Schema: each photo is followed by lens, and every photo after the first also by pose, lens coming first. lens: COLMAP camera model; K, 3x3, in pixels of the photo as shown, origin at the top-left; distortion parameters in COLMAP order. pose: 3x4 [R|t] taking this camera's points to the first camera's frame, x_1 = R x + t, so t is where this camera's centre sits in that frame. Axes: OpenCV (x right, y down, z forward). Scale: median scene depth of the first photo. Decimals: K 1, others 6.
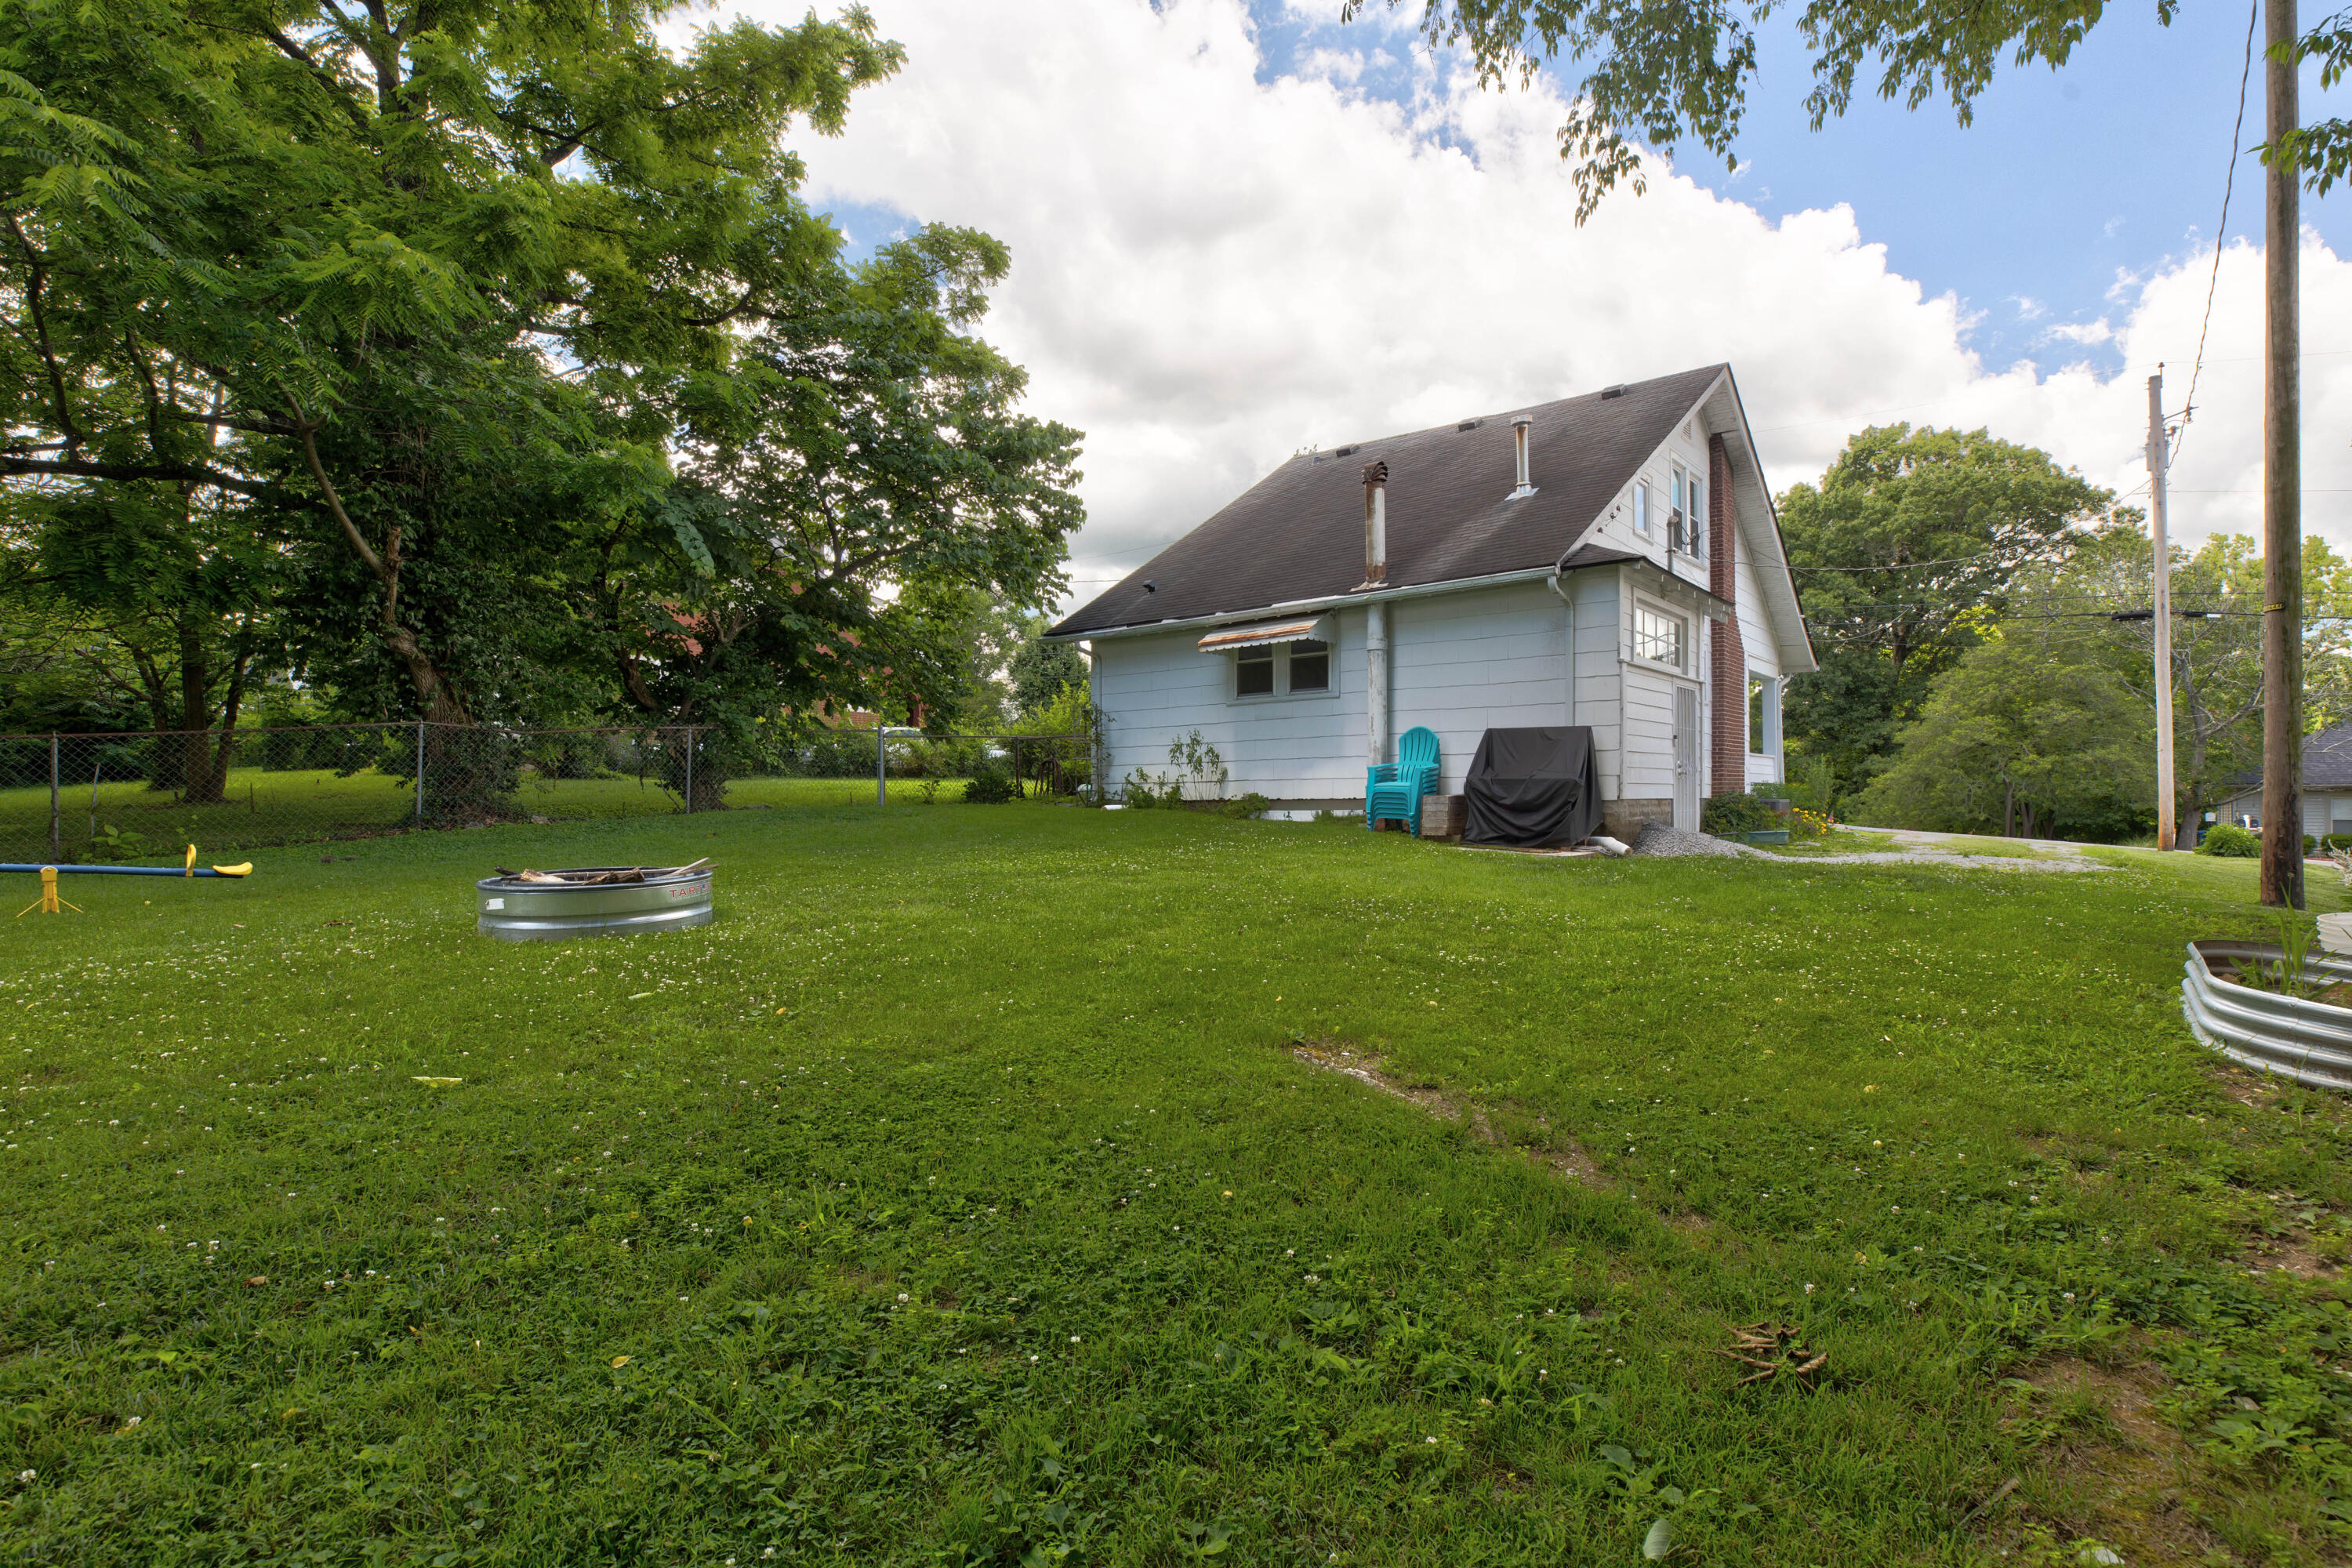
lens RADIAL K [[1137.7, 0, 1176.0], [0, 1137.7, 784.0], [0, 0, 1]] dist [0.000039, 0.000062]
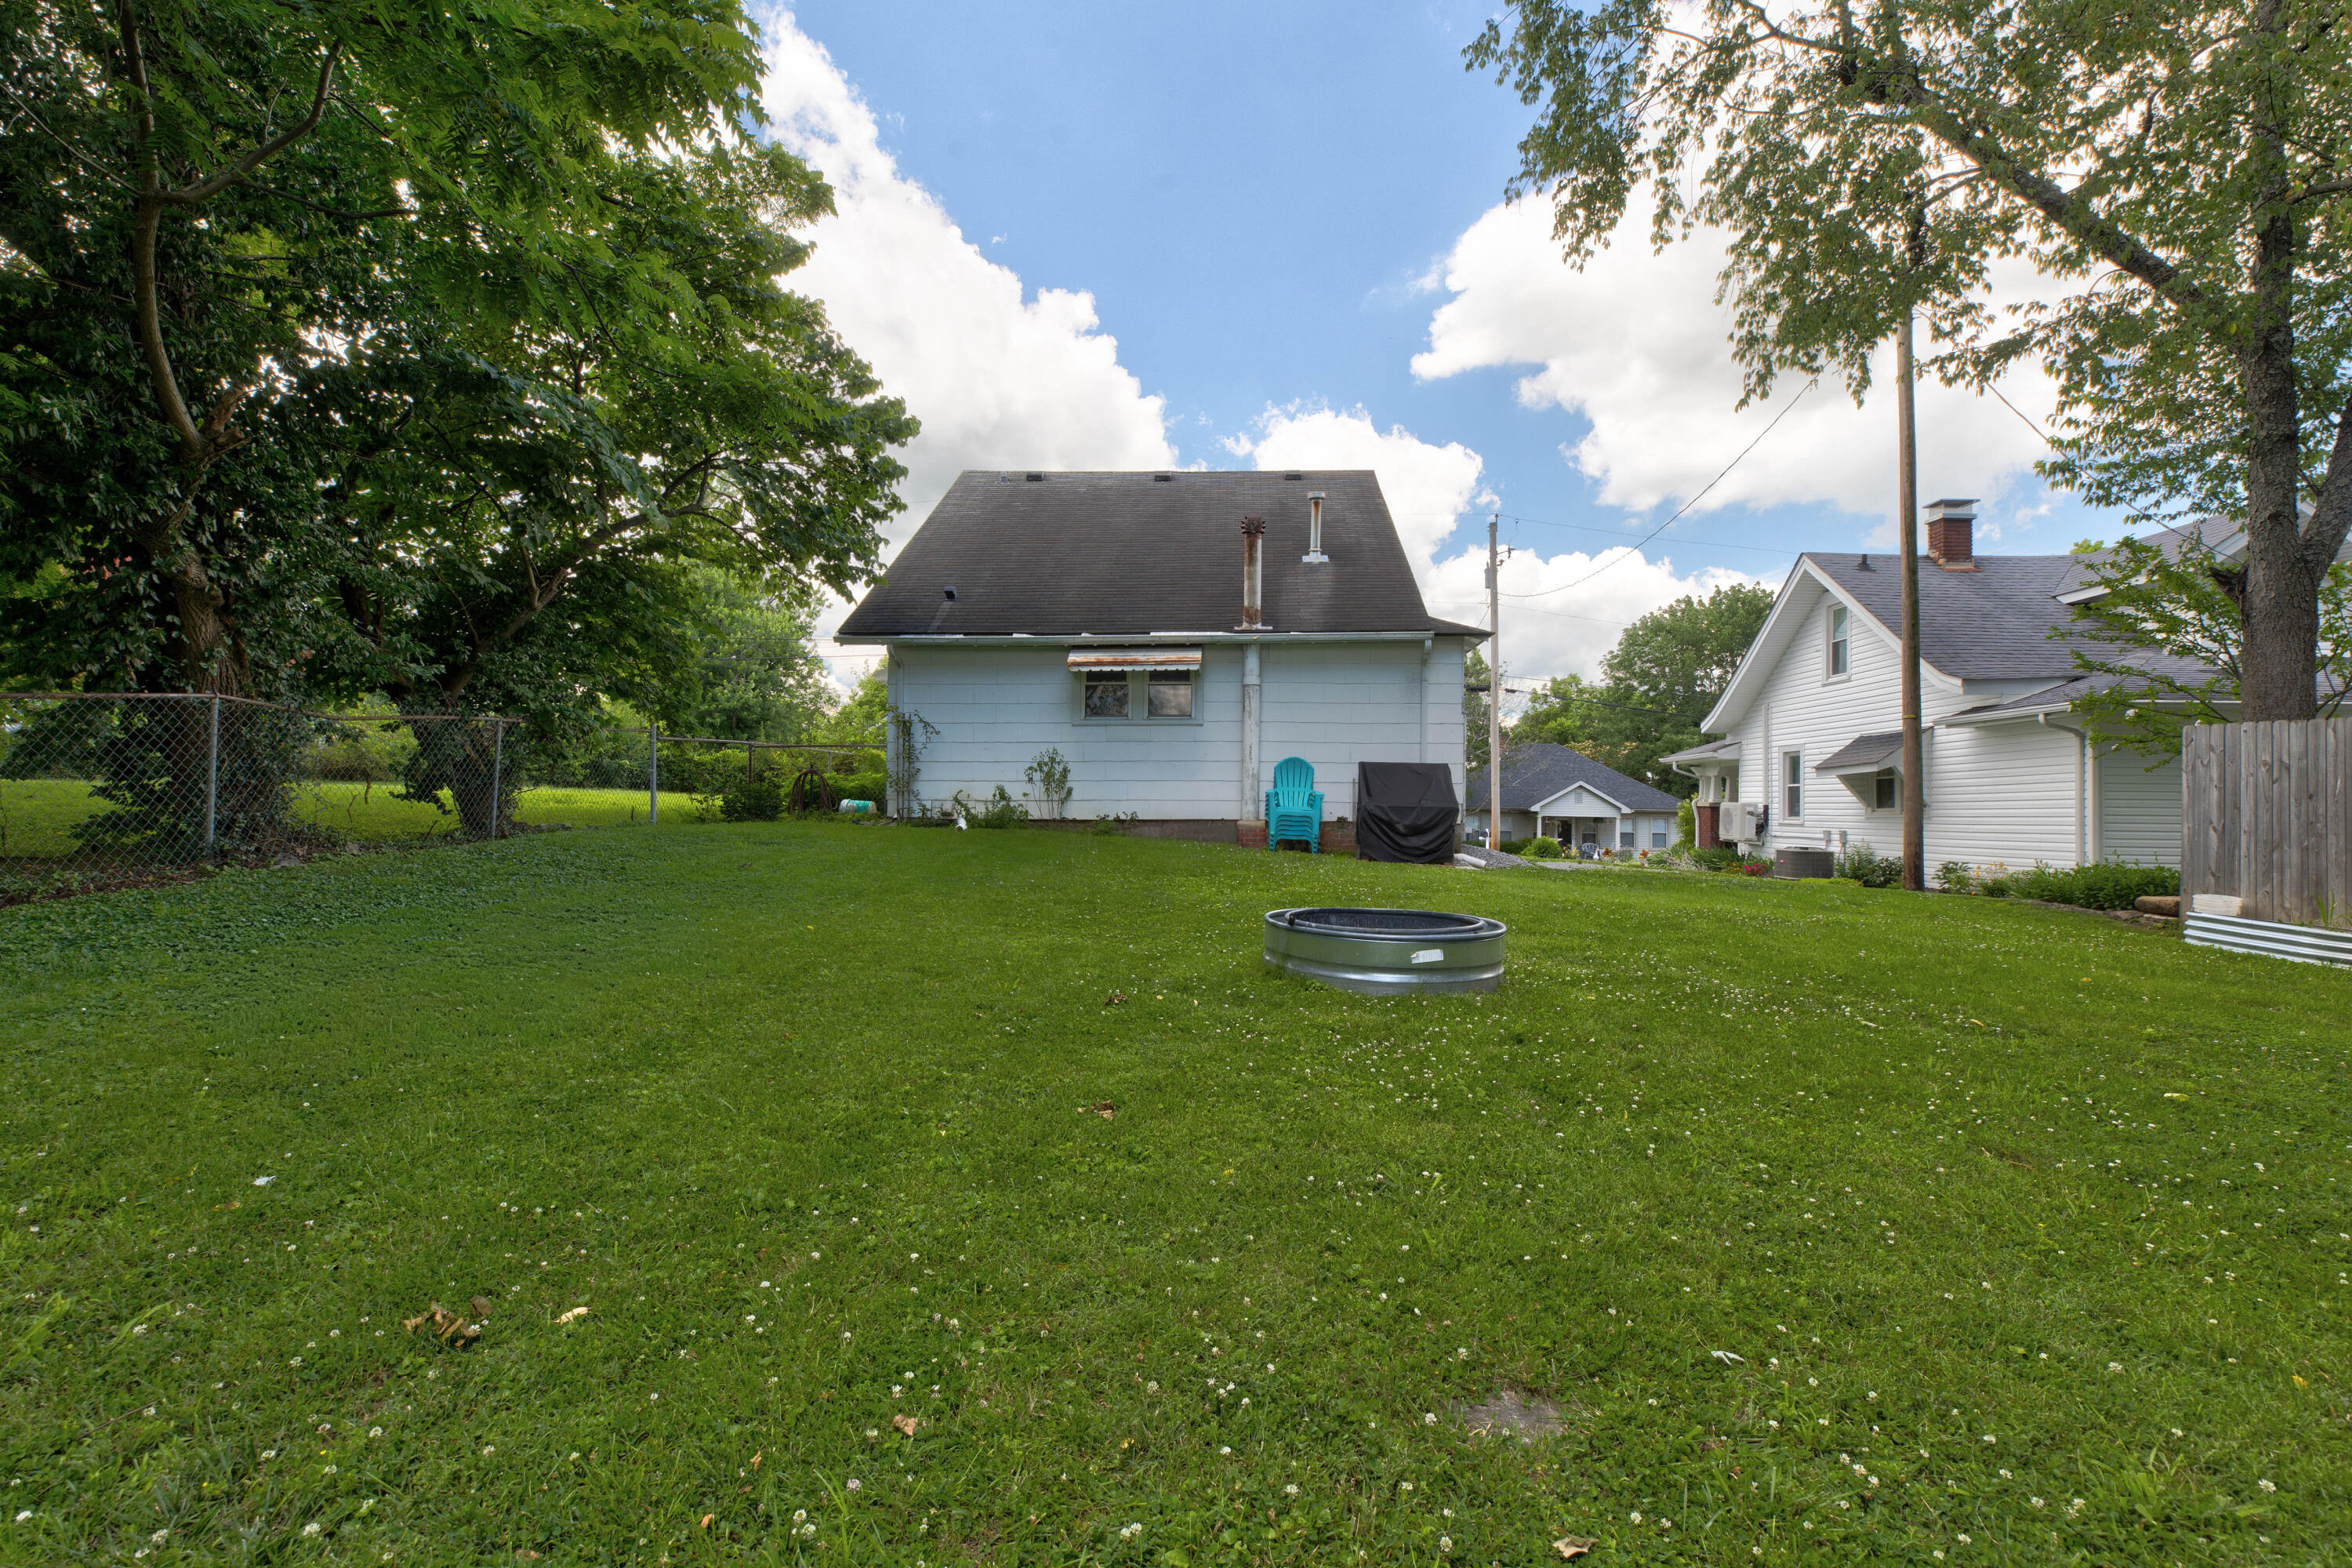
lens RADIAL K [[1176.3, 0, 1176.0], [0, 1176.3, 784.0], [0, 0, 1]] dist [0.000817, 0.000510]
pose [[0.806384, 0.026530, 0.590797, -0.519040], [-0.017198, 0.999623, -0.021415, 0.003029], [-0.591142, 0.007109, 0.806536, 0.119526]]
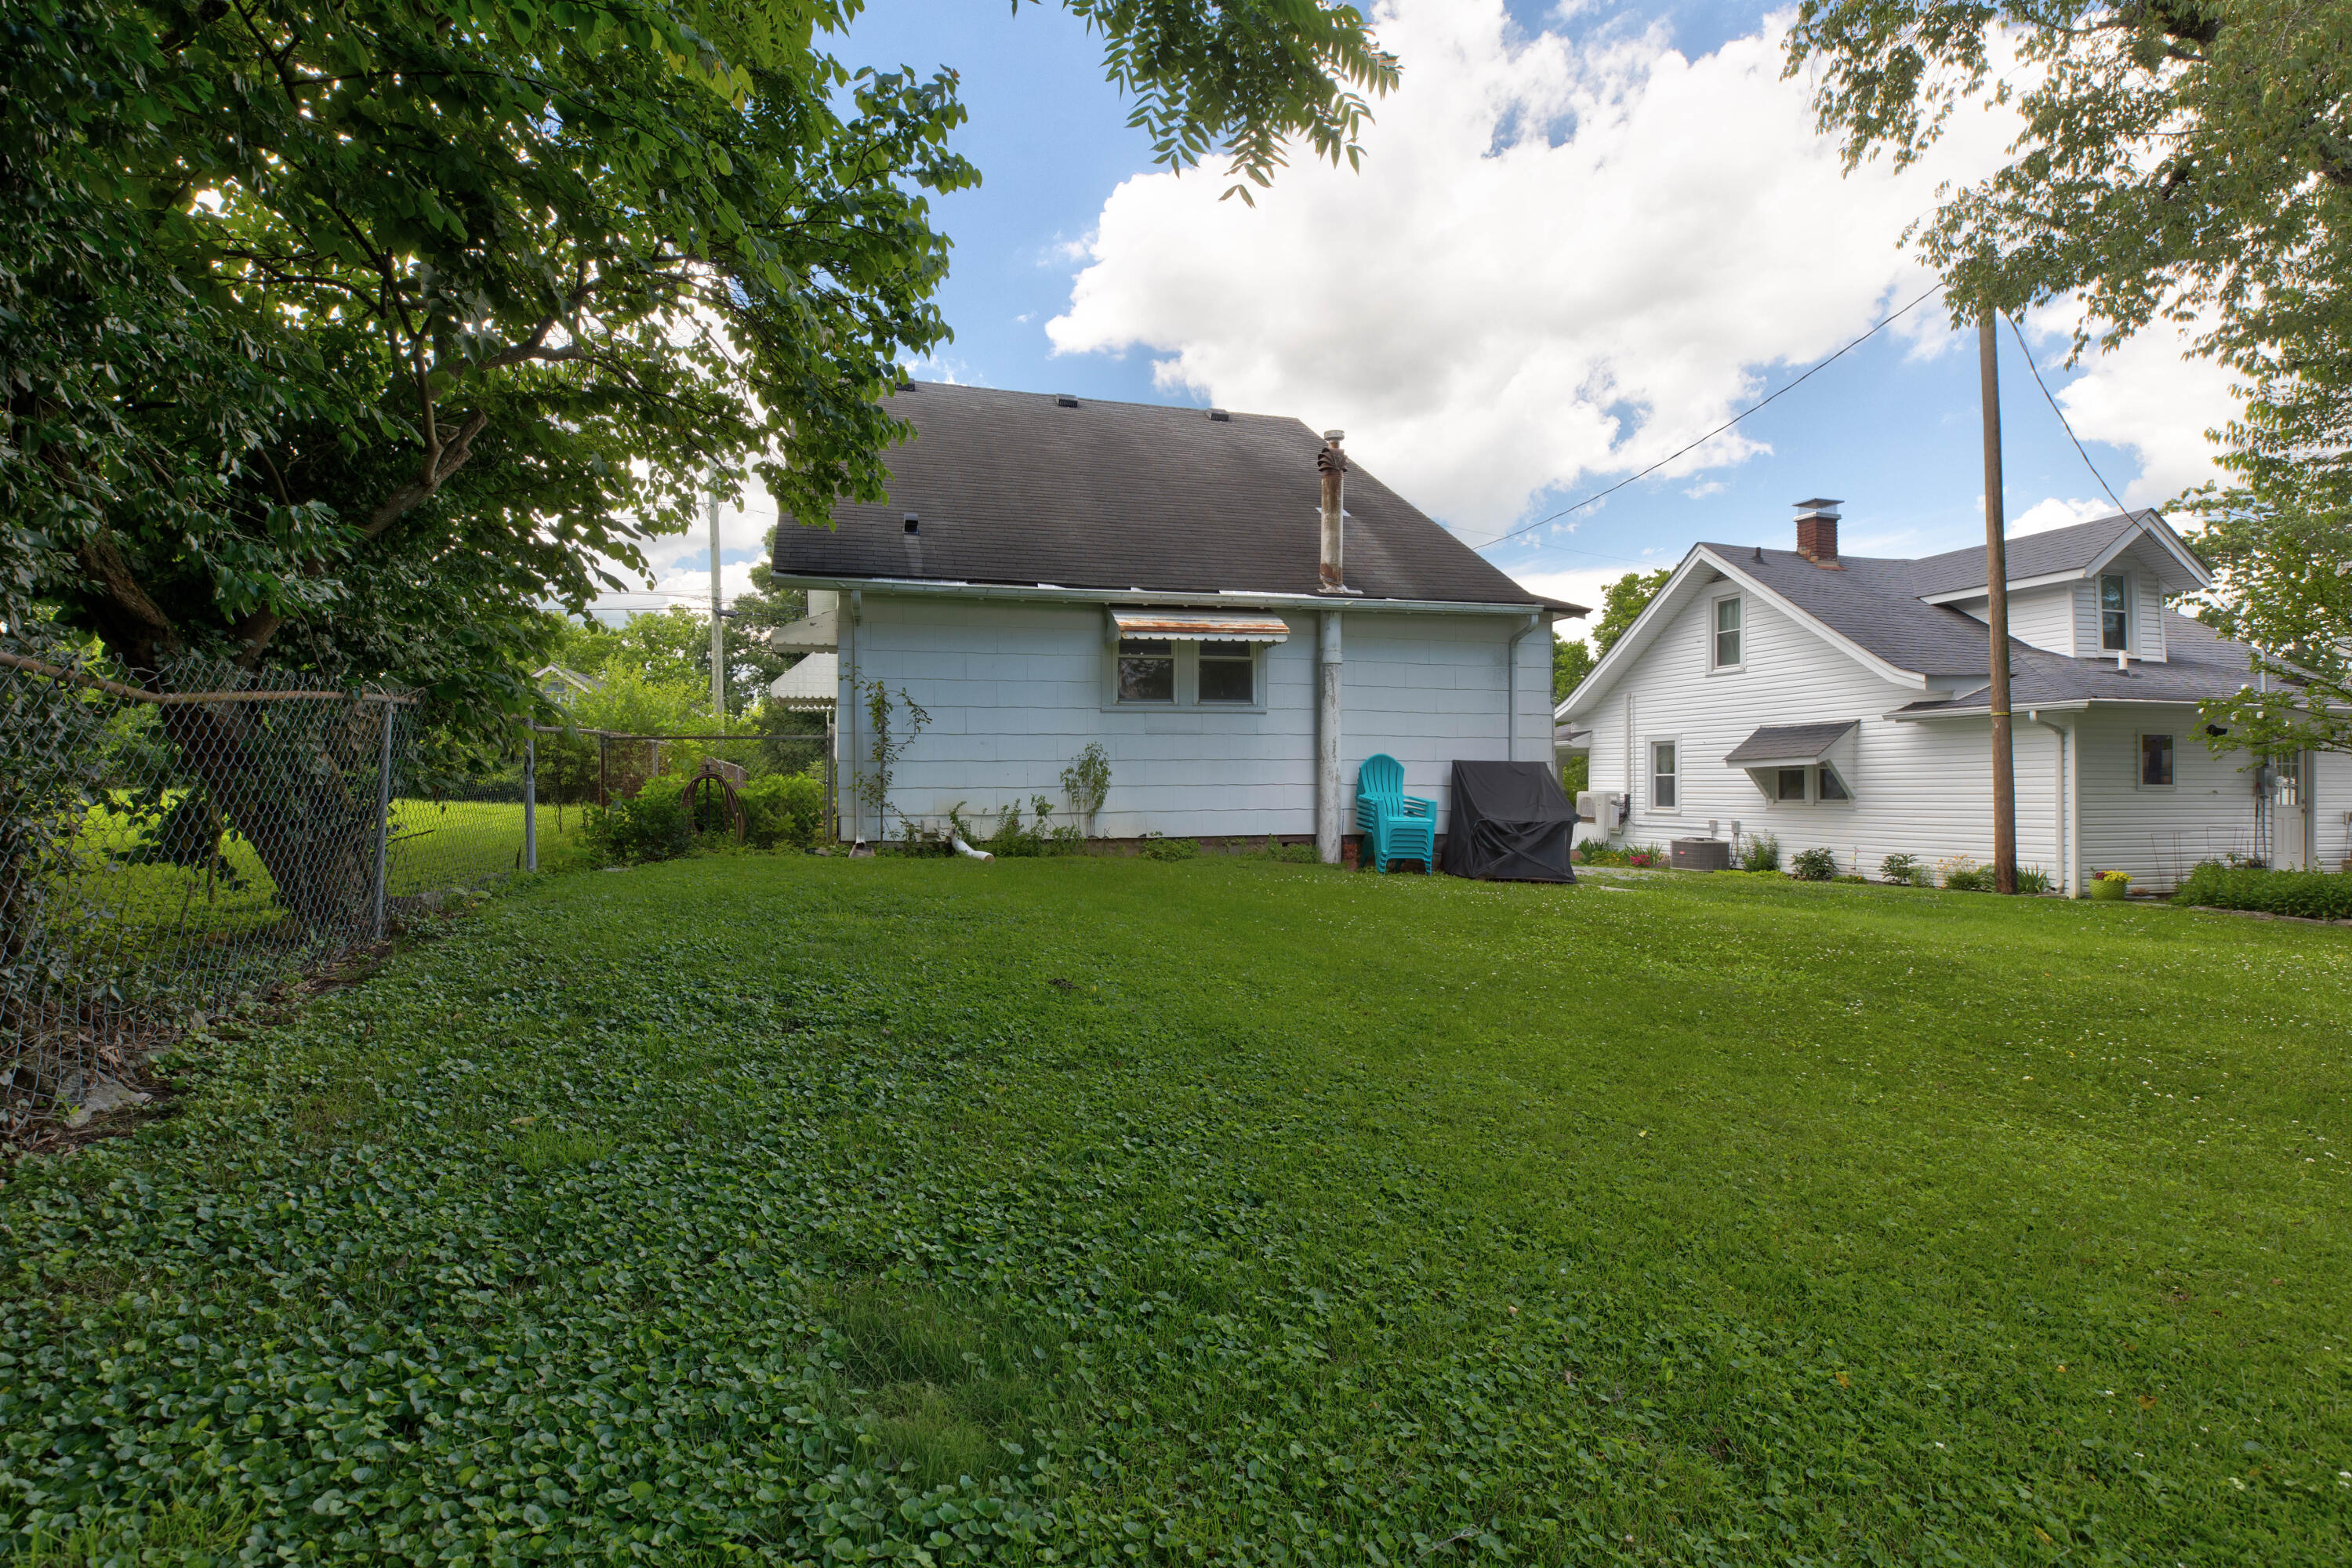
lens RADIAL K [[1176.3, 0, 1176.0], [0, 1176.3, 784.0], [0, 0, 1]] dist [0.000817, 0.000510]
pose [[0.554486, 0.007036, 0.832163, -0.598771], [-0.005976, 0.999972, -0.004473, -0.019993], [-0.832172, -0.002493, 0.554513, 0.565073]]
